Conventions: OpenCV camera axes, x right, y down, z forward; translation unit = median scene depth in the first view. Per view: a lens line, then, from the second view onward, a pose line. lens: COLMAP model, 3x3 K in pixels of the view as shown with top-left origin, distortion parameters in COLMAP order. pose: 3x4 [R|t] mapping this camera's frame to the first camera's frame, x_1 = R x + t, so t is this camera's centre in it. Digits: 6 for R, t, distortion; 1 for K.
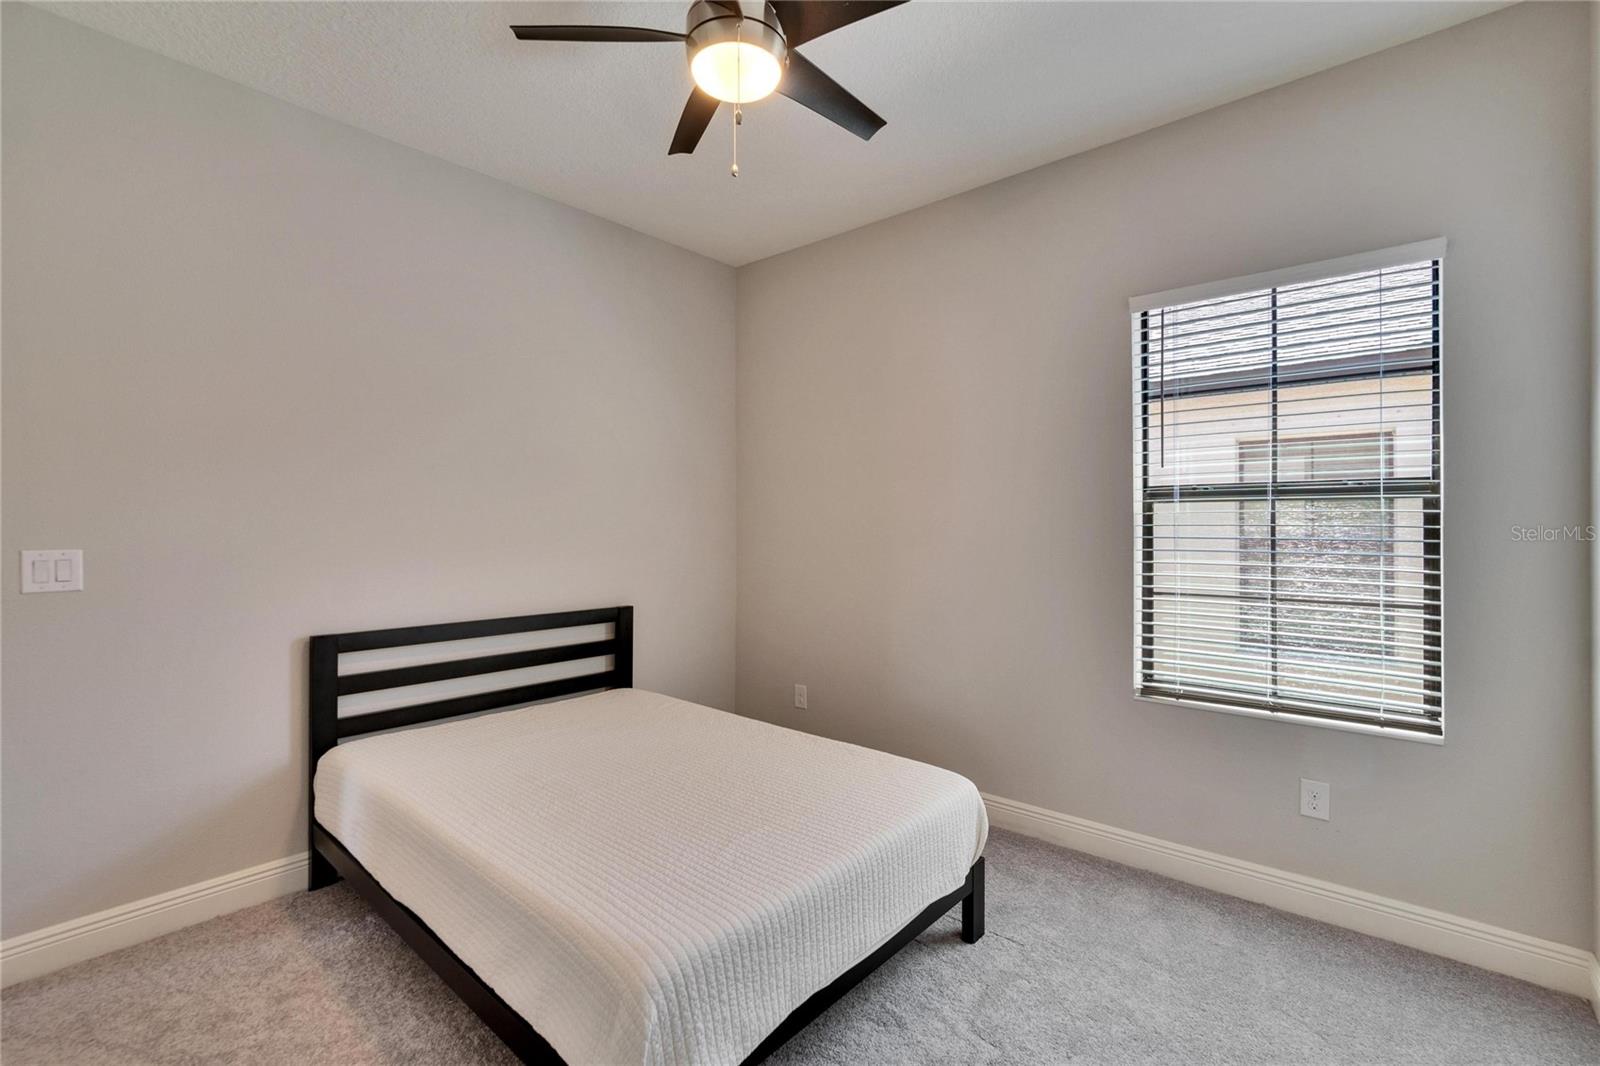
lens RADIAL K [[708.3, 0, 786.6], [0, 708.3, 536.6], [0, 0, 1]] dist [-0.003678, 0.000050]
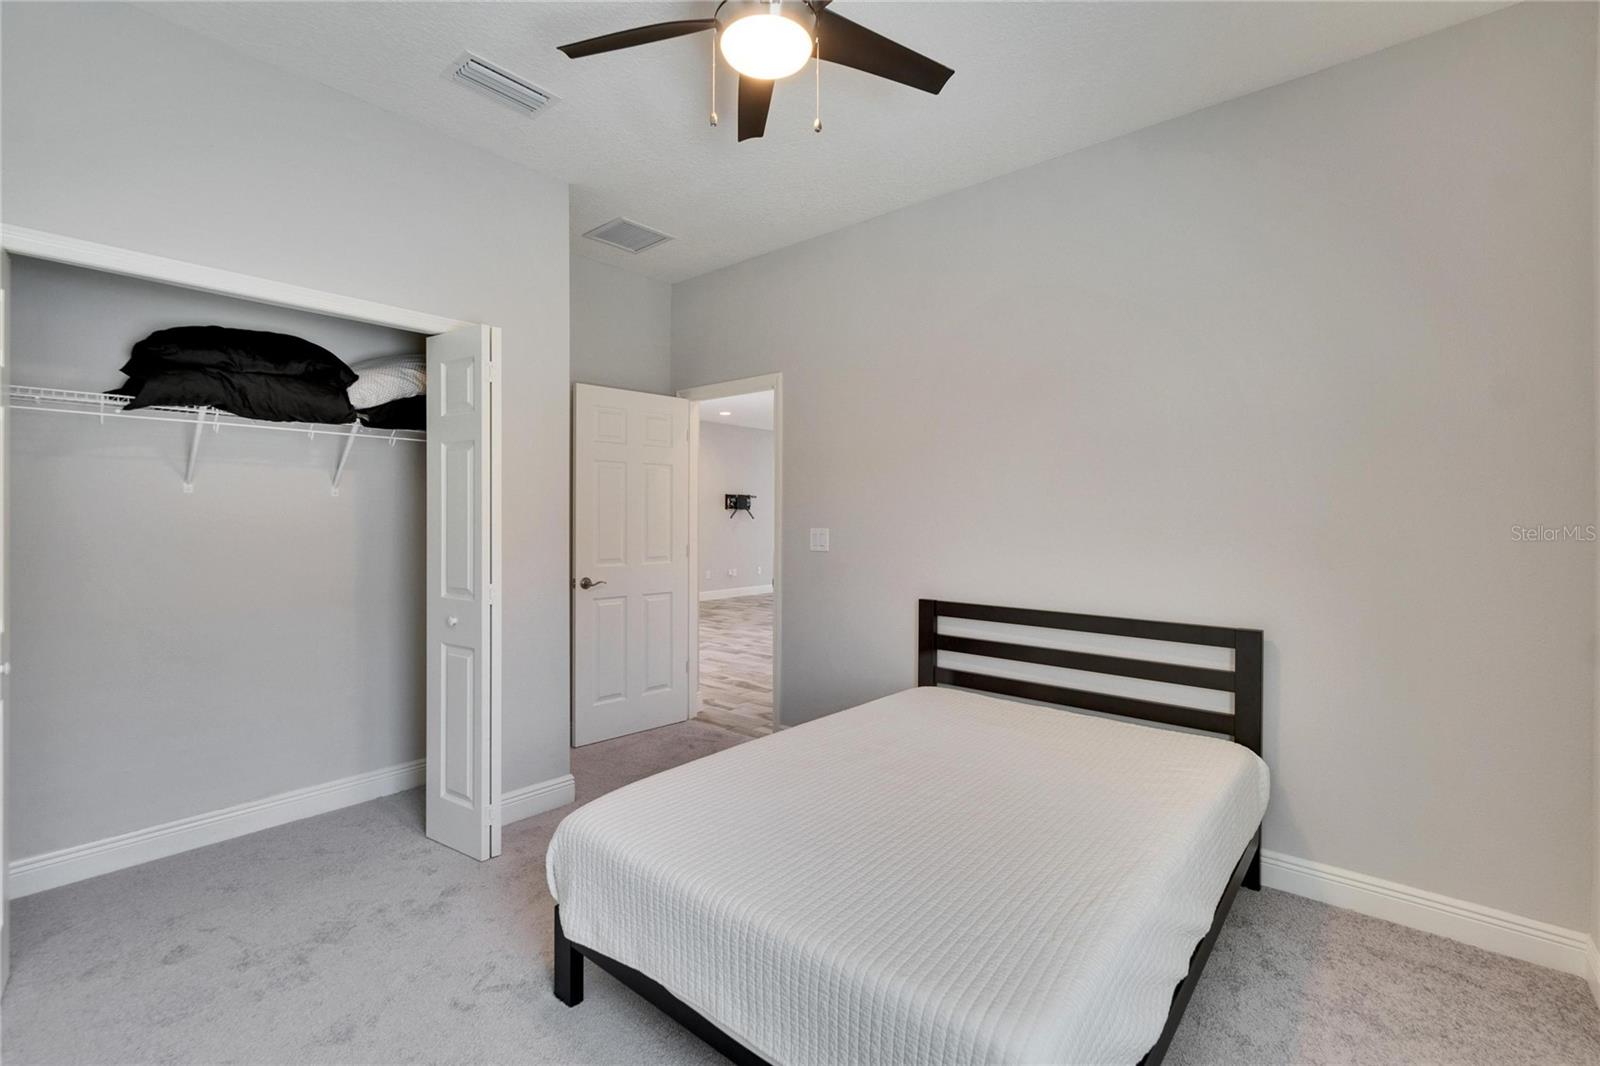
lens RADIAL K [[708.3, 0, 786.6], [0, 708.3, 536.6], [0, 0, 1]] dist [-0.003678, 0.000050]
pose [[0.013375, 0.027592, -0.999530, 0.776119], [-0.017300, 0.999476, 0.027359, -0.007899], [0.999761, 0.016926, 0.013845, 0.882476]]
